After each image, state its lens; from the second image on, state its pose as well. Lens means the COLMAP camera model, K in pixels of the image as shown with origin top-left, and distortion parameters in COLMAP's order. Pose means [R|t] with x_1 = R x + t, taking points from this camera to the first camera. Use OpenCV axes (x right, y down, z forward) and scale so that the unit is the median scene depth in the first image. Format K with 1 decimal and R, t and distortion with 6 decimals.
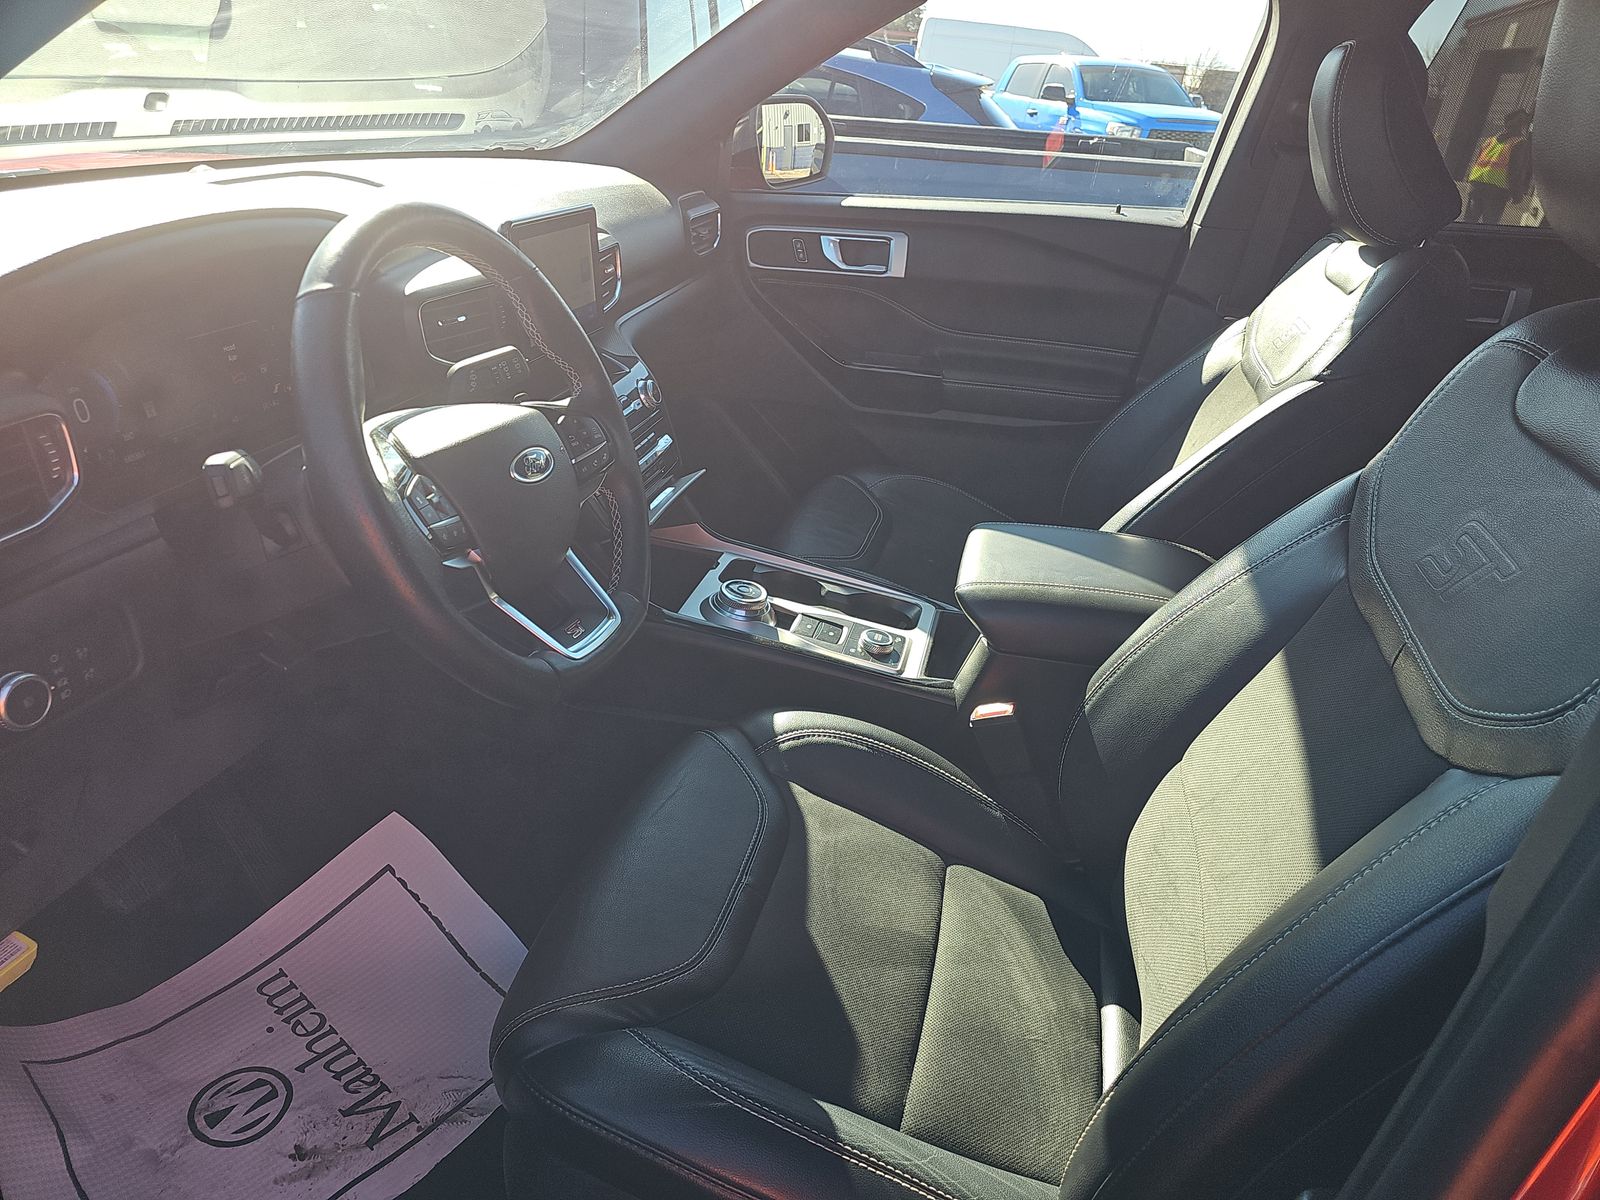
lens RADIAL K [[1079.8, 0, 805.4], [0, 1079.8, 627.1], [0, 0, 1]] dist [0.036166, -0.040082]
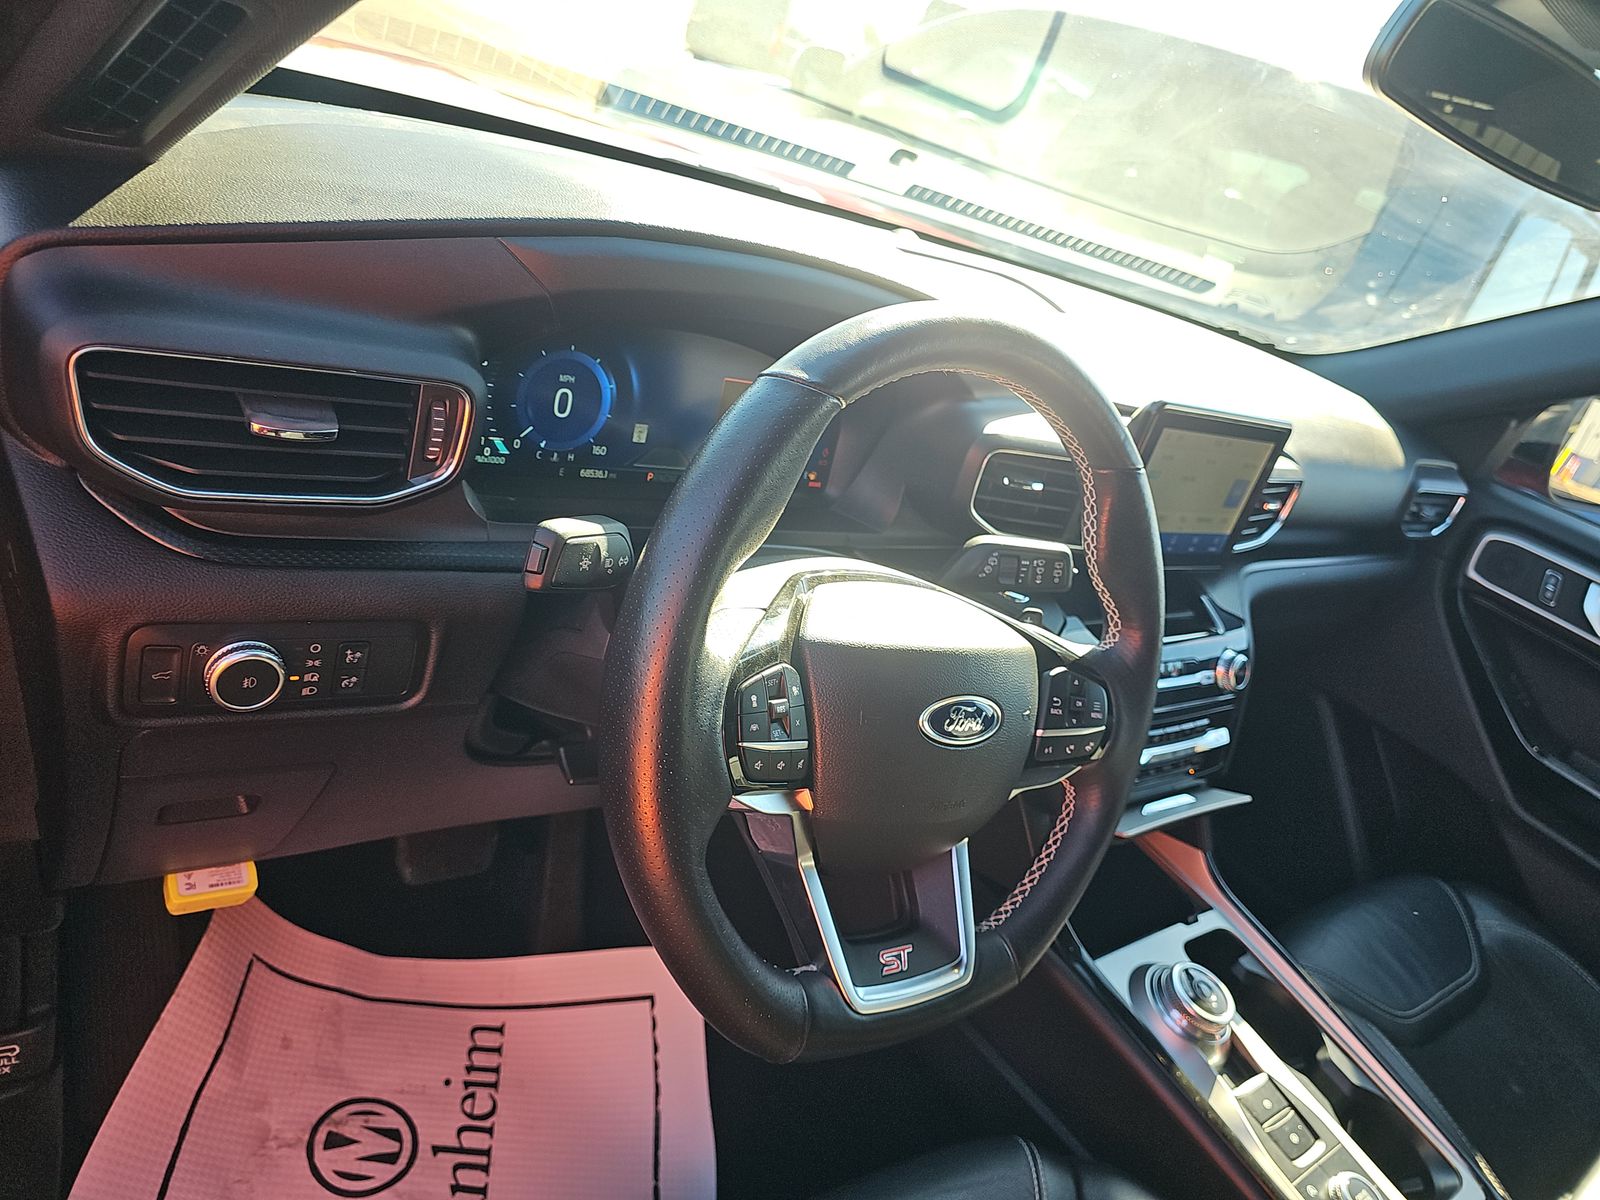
lens RADIAL K [[1079.8, 0, 805.4], [0, 1079.8, 627.1], [0, 0, 1]] dist [0.036166, -0.040082]
pose [[0.744375, 0.464477, -0.479757, -0.022132], [-0.526165, 0.850355, 0.006892, -0.102126], [0.411165, 0.247301, 0.877374, 0.246496]]
